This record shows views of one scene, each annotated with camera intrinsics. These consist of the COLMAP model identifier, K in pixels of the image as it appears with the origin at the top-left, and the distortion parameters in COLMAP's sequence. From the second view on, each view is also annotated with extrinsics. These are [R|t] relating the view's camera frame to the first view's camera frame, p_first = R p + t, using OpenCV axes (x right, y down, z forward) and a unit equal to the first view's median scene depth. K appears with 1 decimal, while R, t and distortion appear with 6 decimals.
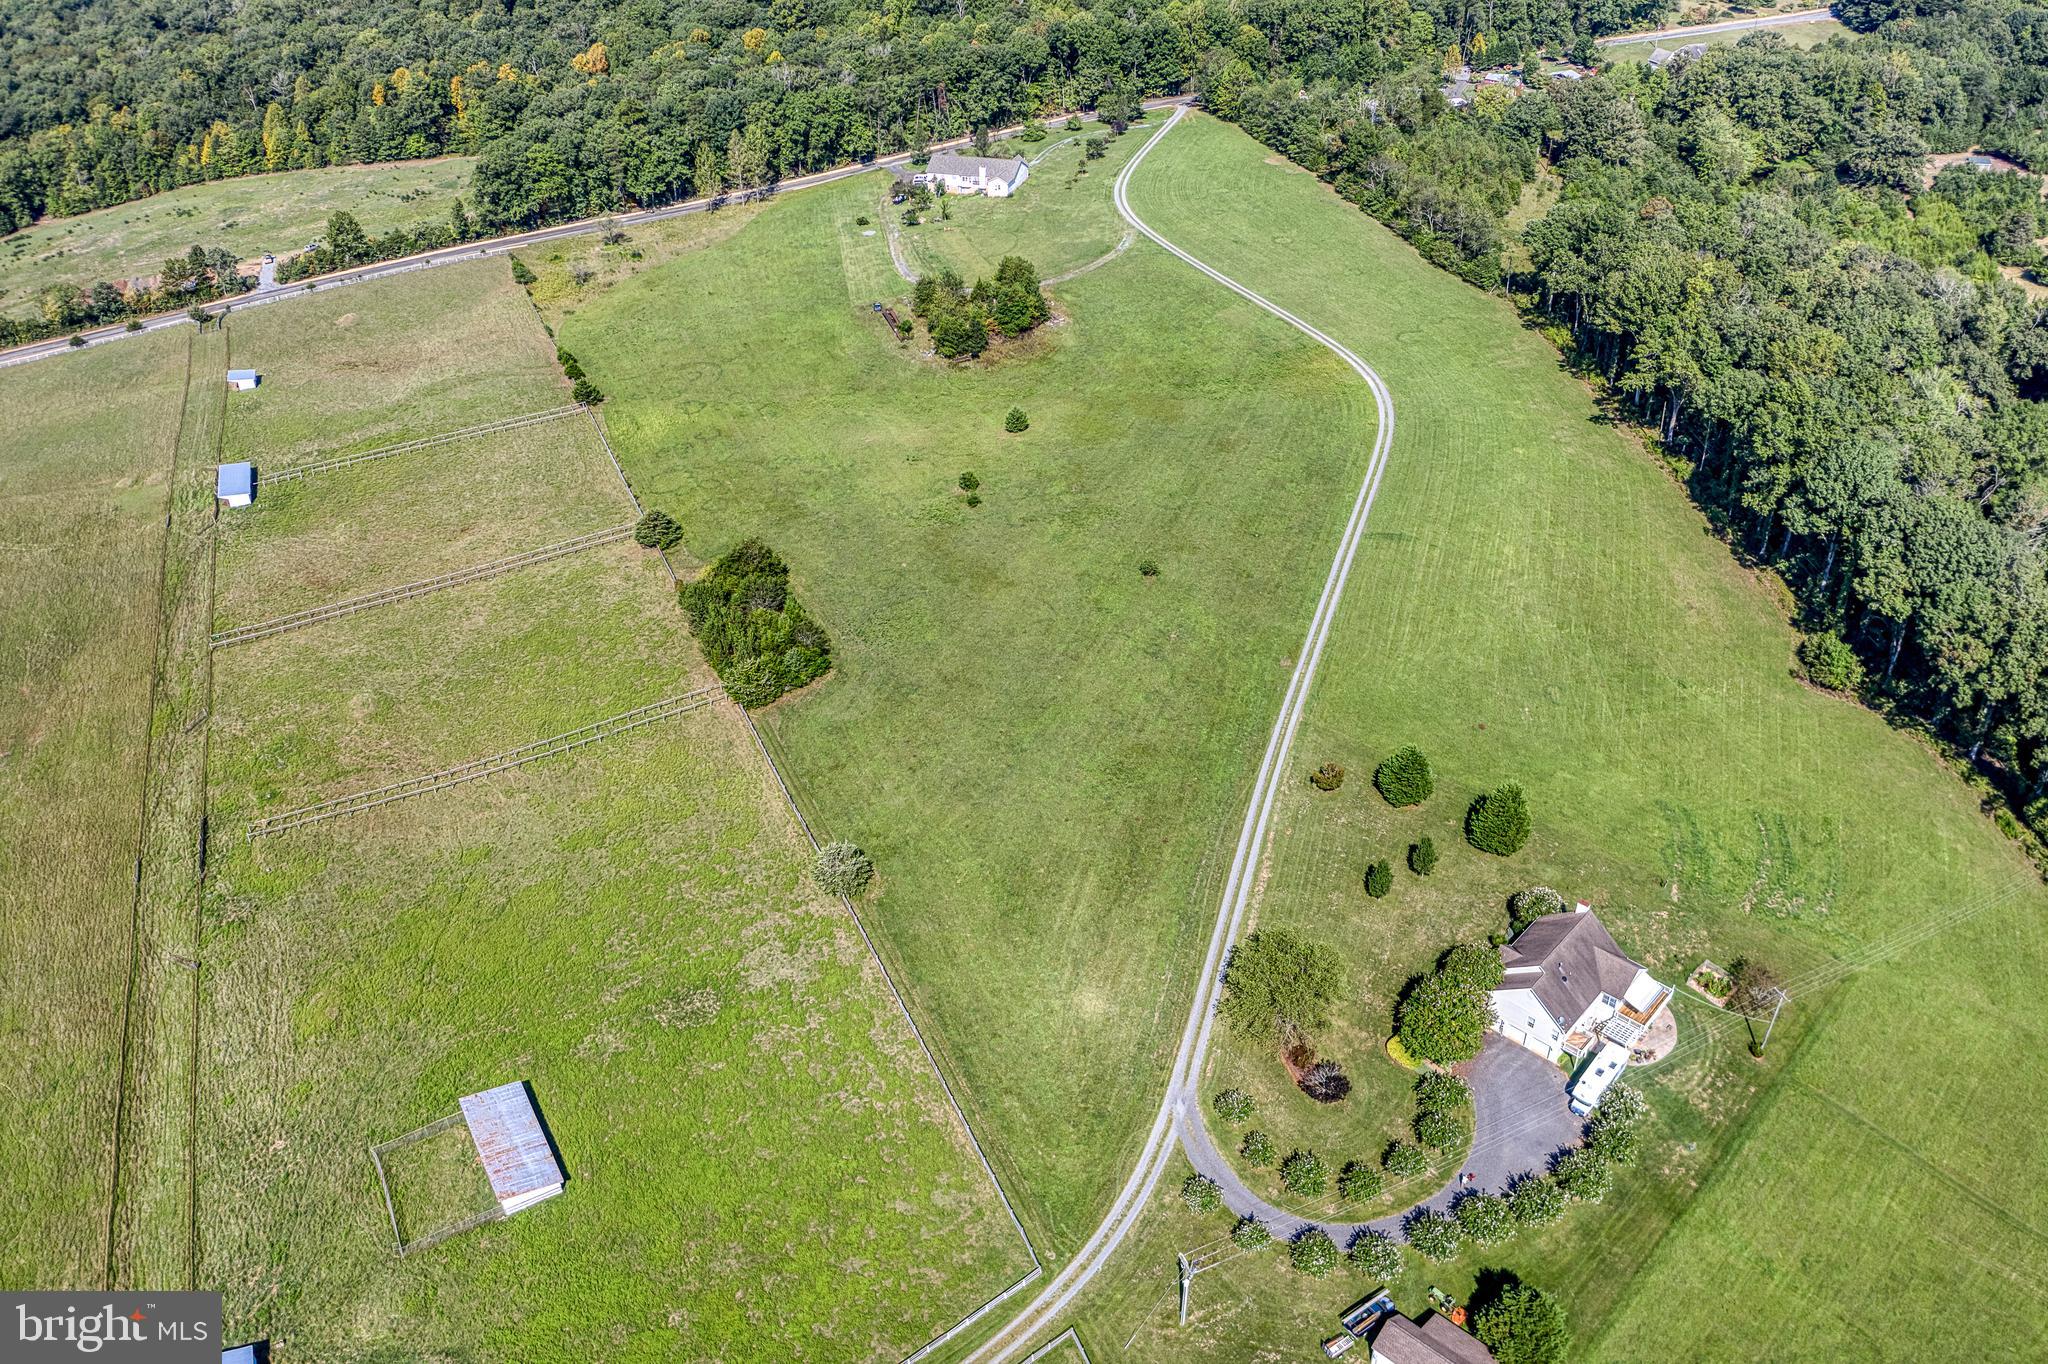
lens RADIAL K [[1602.8, 0, 1020.9], [0, 1602.8, 669.8], [0, 0, 1]] dist [-0.123618, -0.005153]
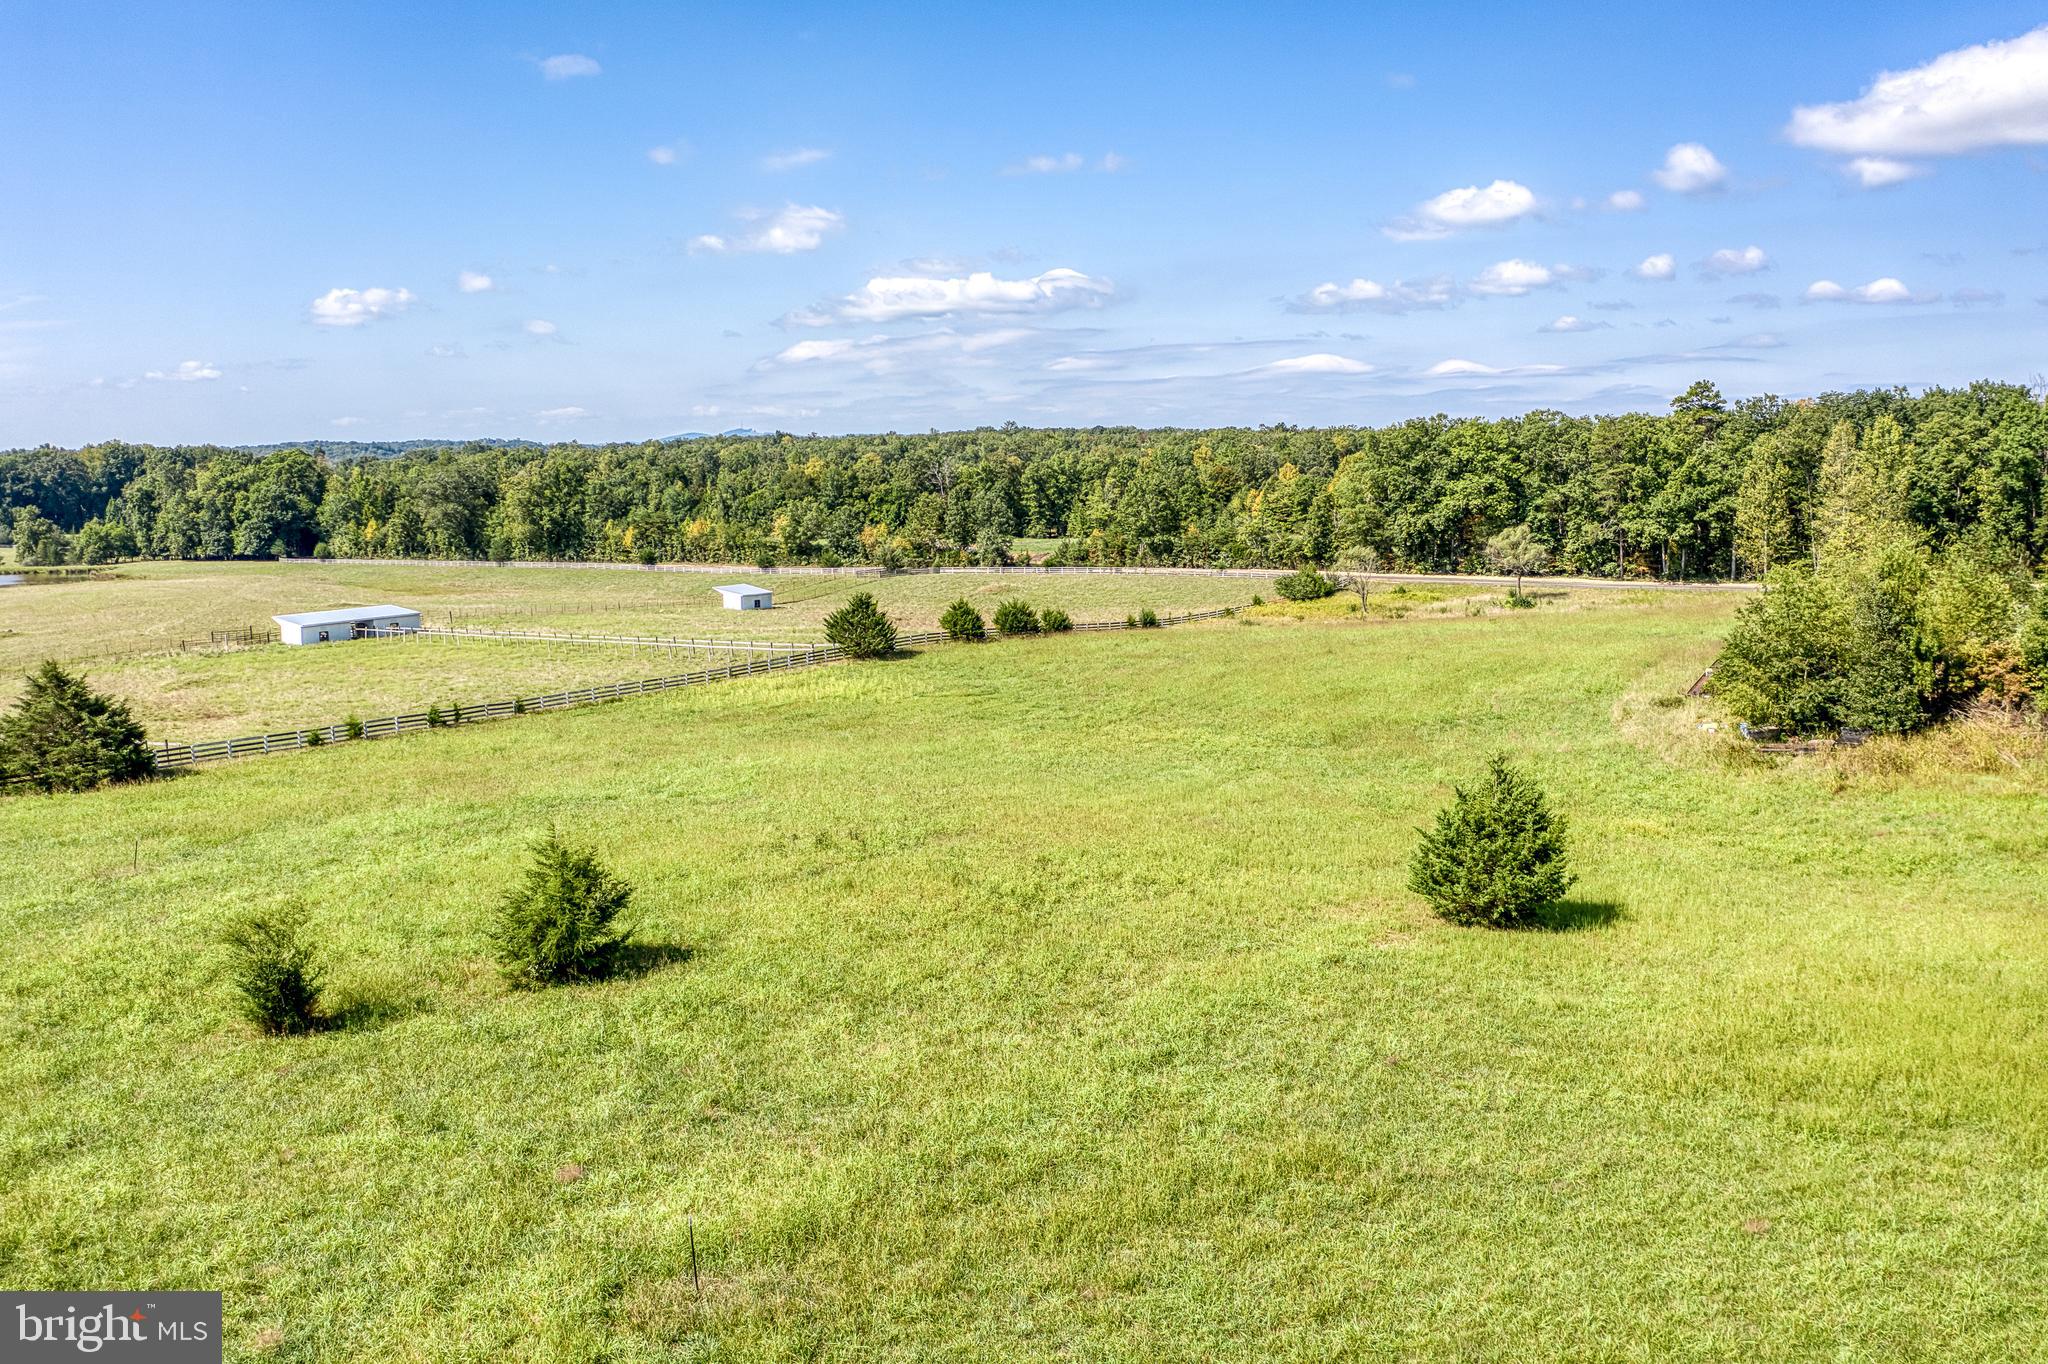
lens RADIAL K [[1602.8, 0, 1020.8], [0, 1602.8, 688.7], [0, 0, 1]] dist [-0.123618, -0.005153]
pose [[0.543223, 0.142401, -0.827424, 0.069858], [-0.476381, 0.863790, -0.164096, -0.089089], [0.691354, 0.483310, 0.537067, 0.638338]]
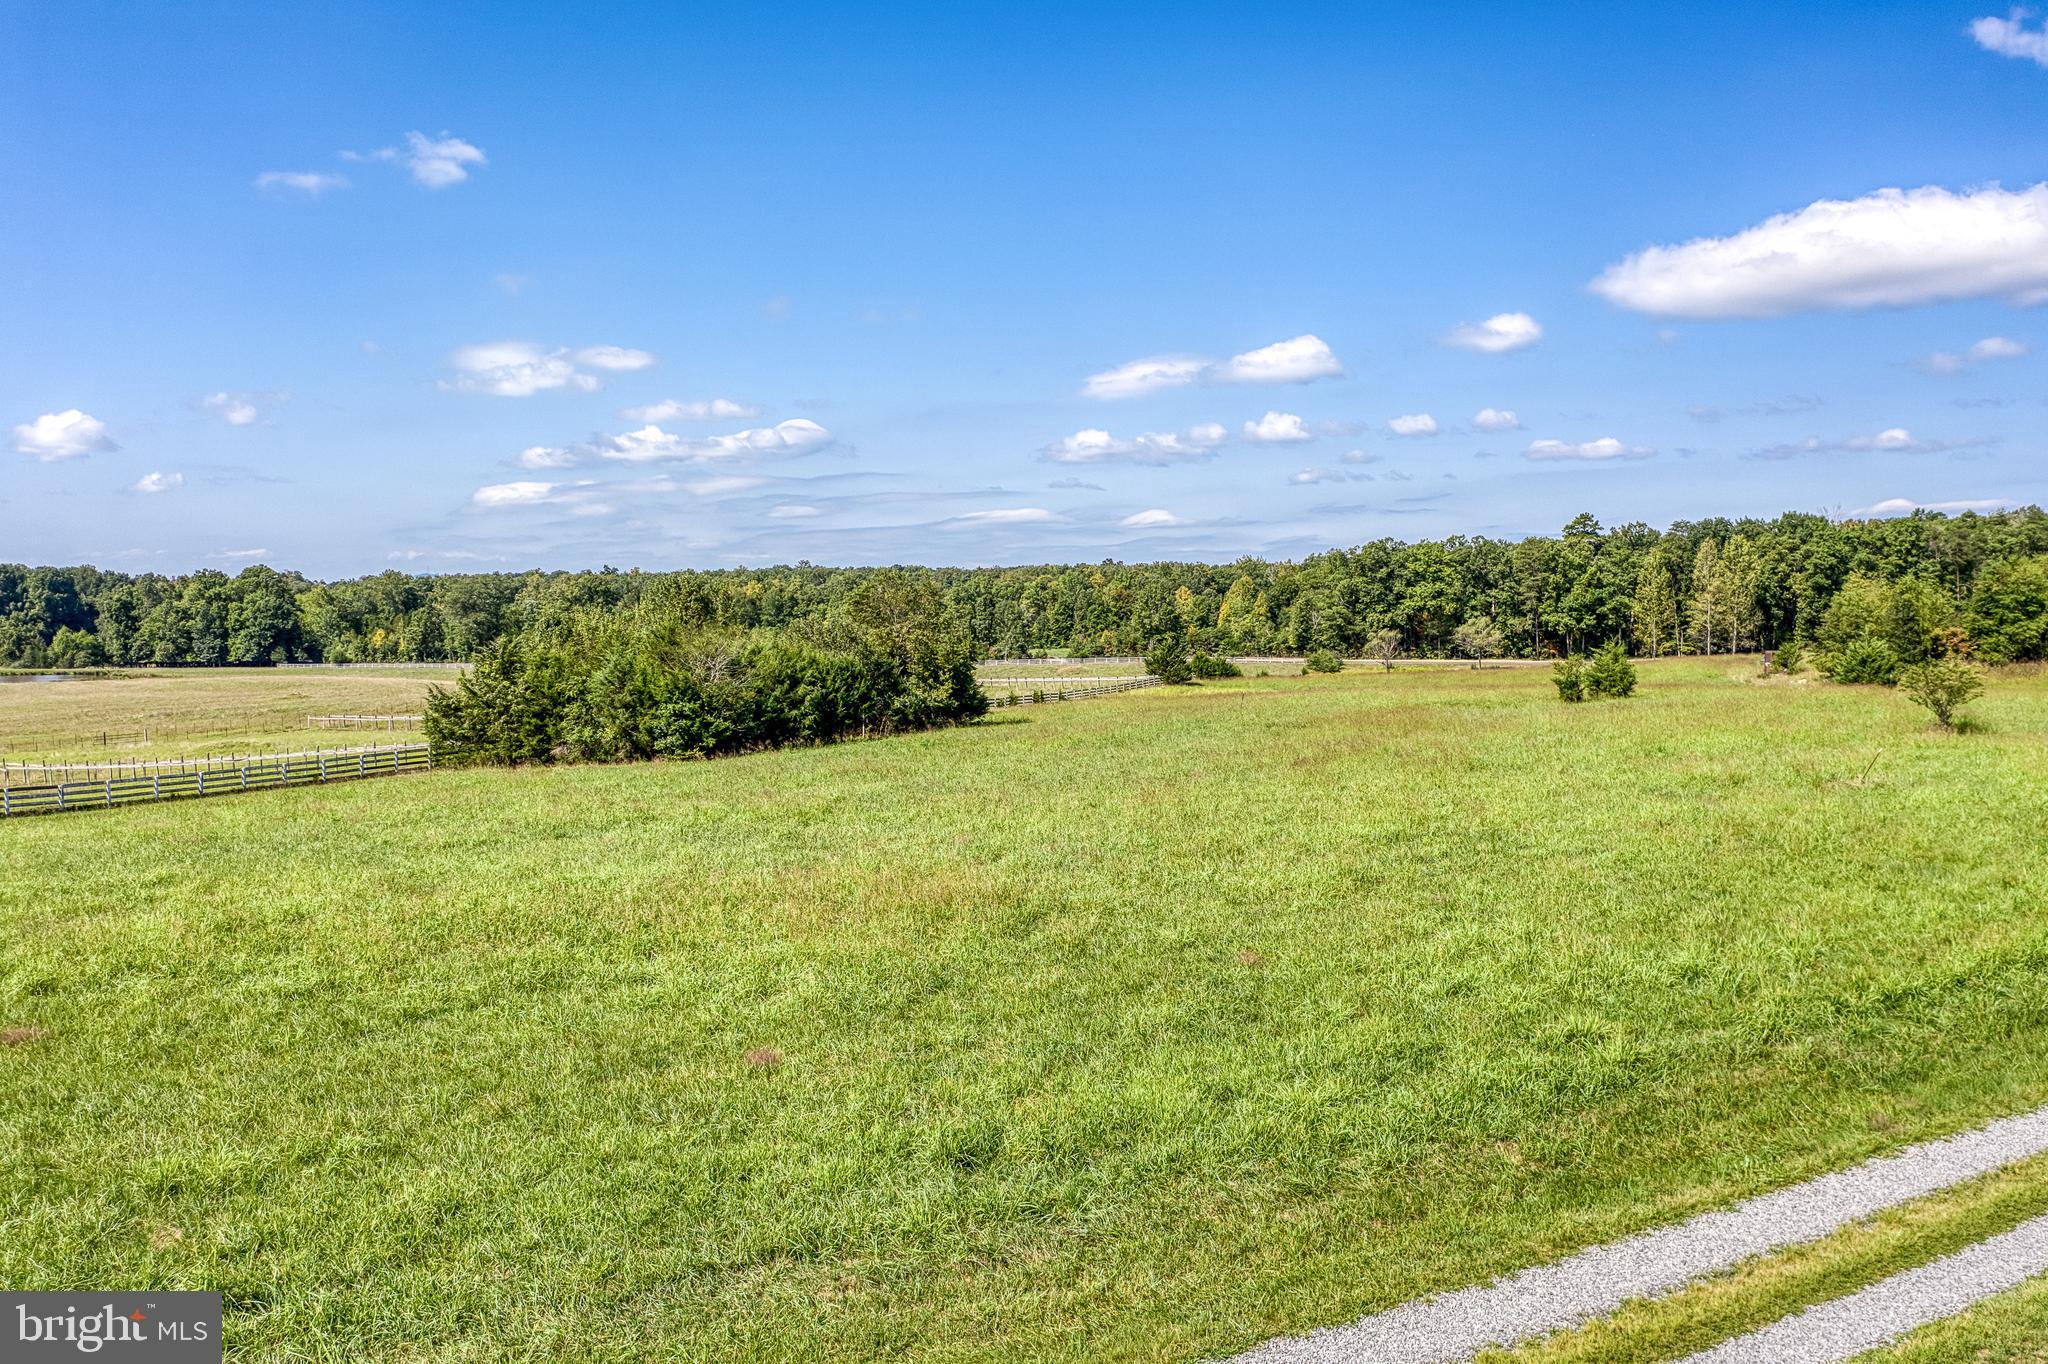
lens RADIAL K [[1602.8, 0, 1029.1], [0, 1602.8, 681.6], [0, 0, 1]] dist [-0.123618, -0.005153]
pose [[0.694394, 0.060272, -0.717067, 0.089060], [-0.417192, 0.845644, -0.332922, 0.036753], [0.586317, 0.530333, 0.612355, 0.479533]]
